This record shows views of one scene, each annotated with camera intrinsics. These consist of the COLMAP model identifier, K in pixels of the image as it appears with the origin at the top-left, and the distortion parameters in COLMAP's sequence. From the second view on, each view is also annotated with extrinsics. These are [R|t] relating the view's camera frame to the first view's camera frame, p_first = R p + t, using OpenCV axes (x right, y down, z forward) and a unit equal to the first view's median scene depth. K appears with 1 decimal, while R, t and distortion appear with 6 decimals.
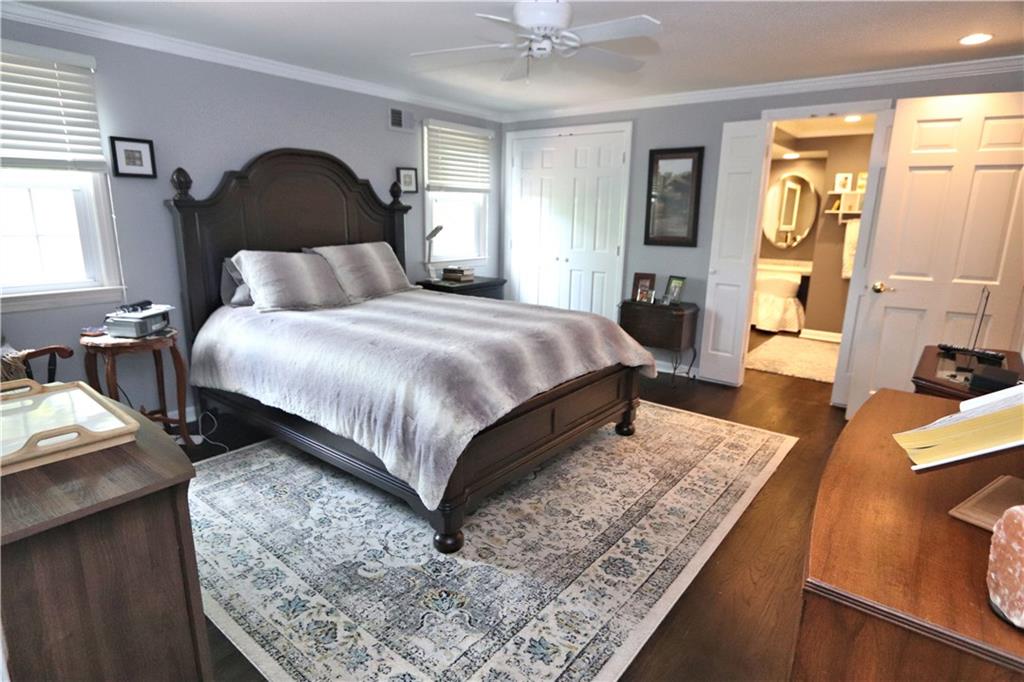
lens RADIAL K [[558.1, 0, 509.5], [0, 558.1, 337.3], [0, 0, 1]] dist [-0.001156, -0.000076]
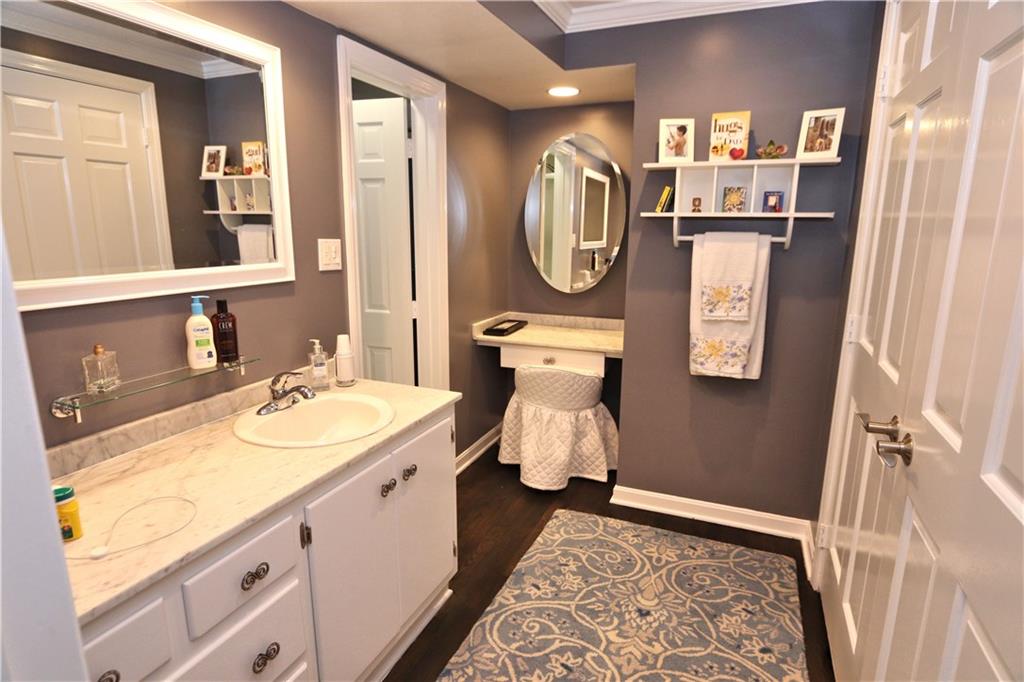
lens RADIAL K [[576.7, 0, 512.5], [0, 576.7, 344.5], [0, 0, 1]] dist [-0.006482, -0.000333]
pose [[0.960285, -0.065432, 0.271241, 0.326988], [0.070506, 0.997471, -0.008991, -0.122840], [-0.269967, 0.027758, 0.962469, 0.573587]]
